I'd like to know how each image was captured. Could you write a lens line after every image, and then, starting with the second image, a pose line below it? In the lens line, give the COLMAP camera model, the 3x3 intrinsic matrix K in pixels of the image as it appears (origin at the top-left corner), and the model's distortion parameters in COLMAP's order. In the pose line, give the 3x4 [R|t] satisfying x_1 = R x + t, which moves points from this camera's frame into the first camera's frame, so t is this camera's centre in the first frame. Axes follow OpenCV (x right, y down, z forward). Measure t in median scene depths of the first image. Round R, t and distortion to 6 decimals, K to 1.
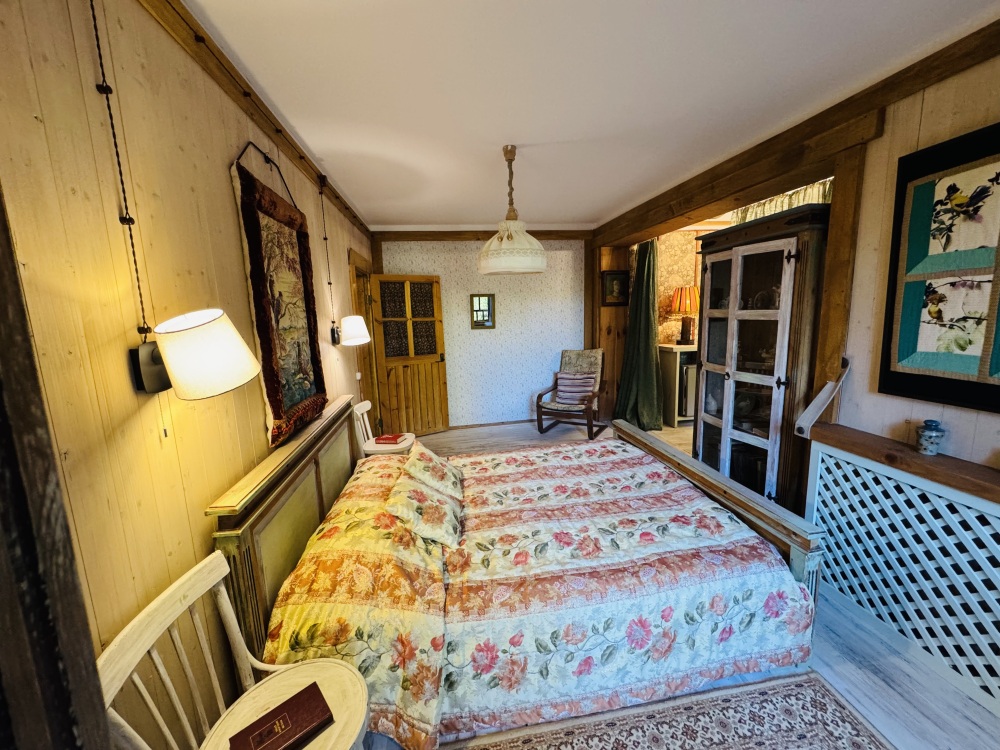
lens RADIAL K [[400.0, 0, 500.9], [0, 400.0, 374.7], [0, 0, 1]] dist [-0.002693, 0.000632]
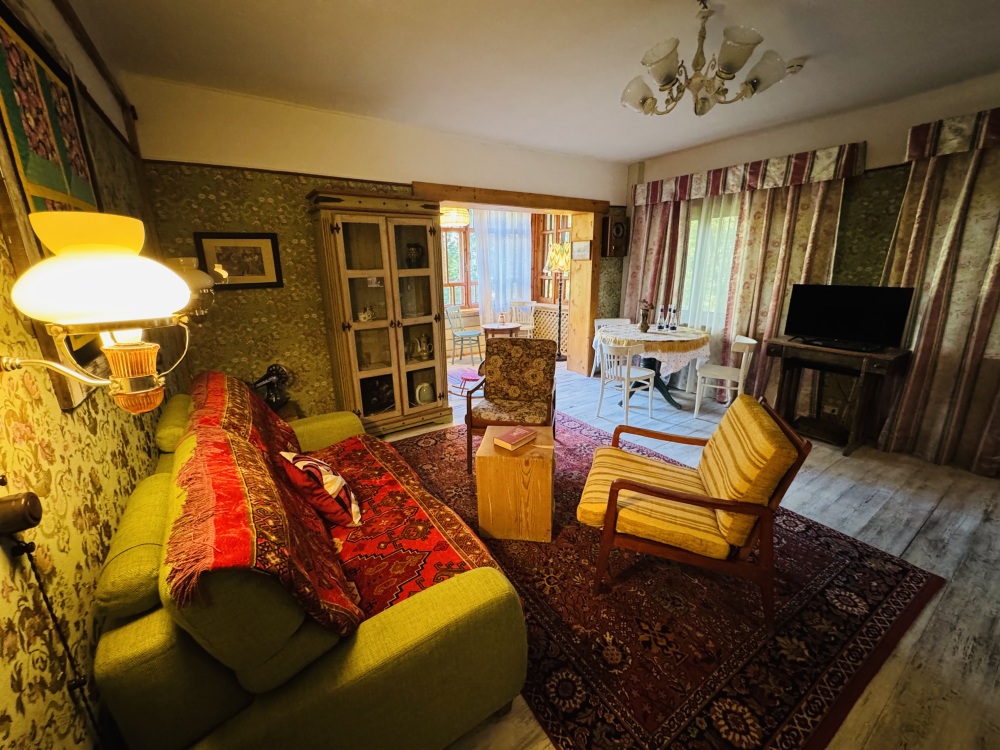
lens RADIAL K [[400.0, 0, 500.7], [0, 400.0, 375.8], [0, 0, 1]] dist [-0.002693, 0.000632]
pose [[-0.452529, -0.210090, 0.866648, -0.760159], [0.175265, 0.931942, 0.317435, -0.218665], [-0.874356, 0.295542, -0.384910, 1.474041]]
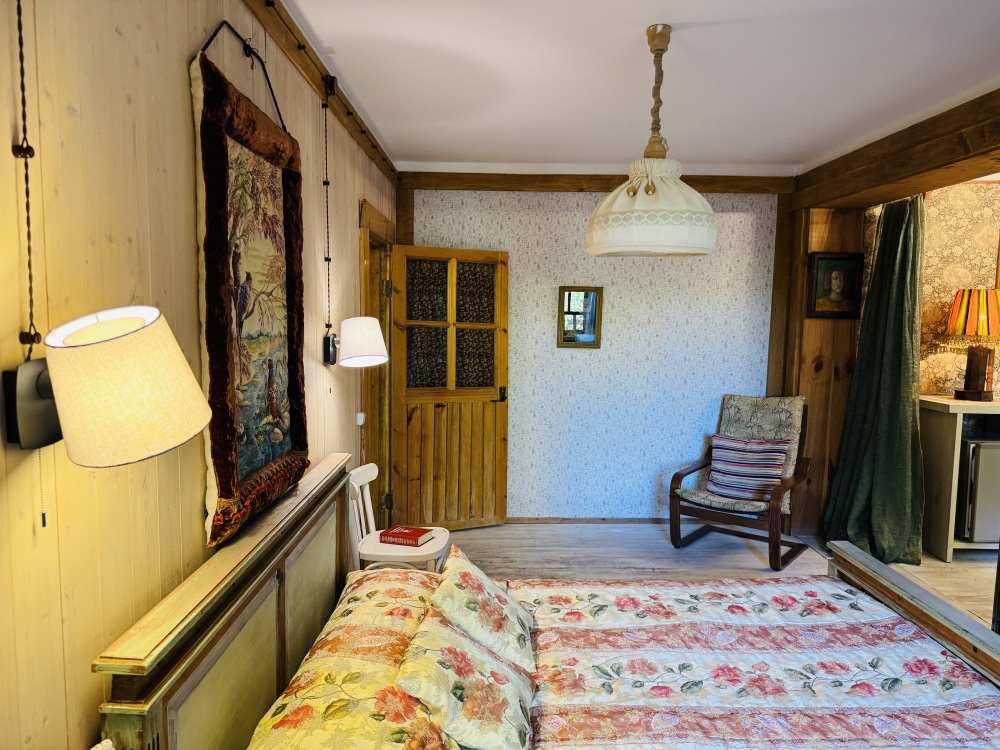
lens RADIAL K [[701.2, 0, 499.0], [0, 701.2, 377.7], [0, 0, 1]] dist [0.067204, -0.095393]
pose [[0.988413, 0.061667, -0.138696, -0.035770], [-0.070160, 0.995895, -0.057194, -0.019227], [0.134599, 0.066262, 0.988682, 0.038843]]
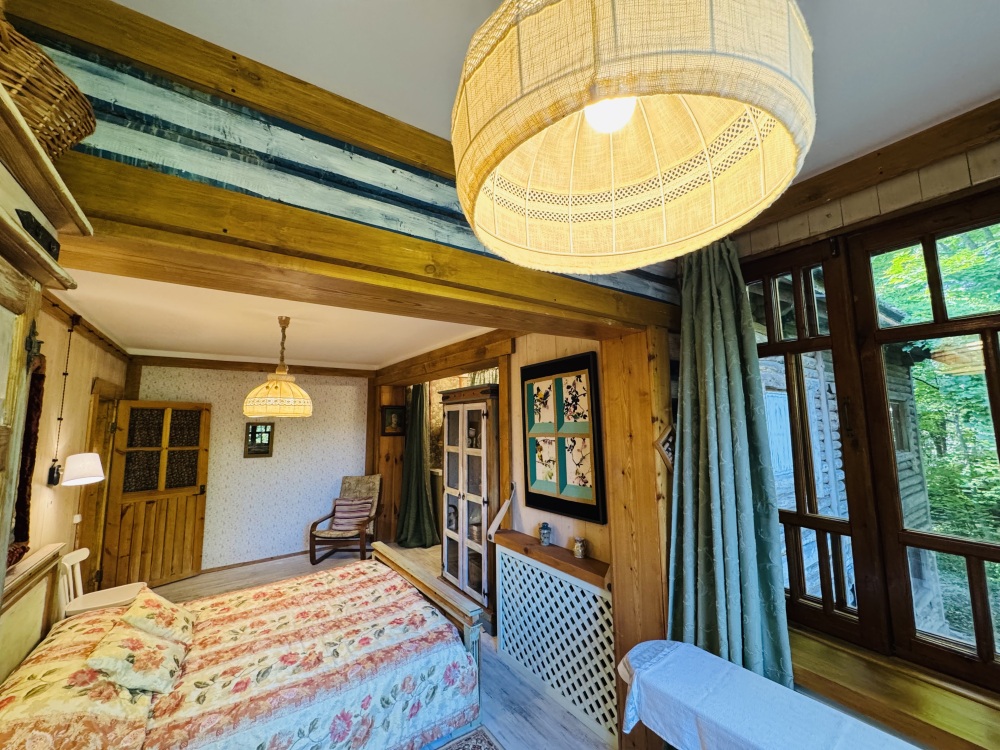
lens RADIAL K [[400.0, 0, 499.5], [0, 400.0, 375.7], [0, 0, 1]] dist [-0.002693, 0.000632]
pose [[0.898280, 0.075583, 0.432874, 0.110161], [0.050650, 0.960721, -0.272854, -0.019685], [-0.436495, 0.267025, 0.859168, -0.359633]]
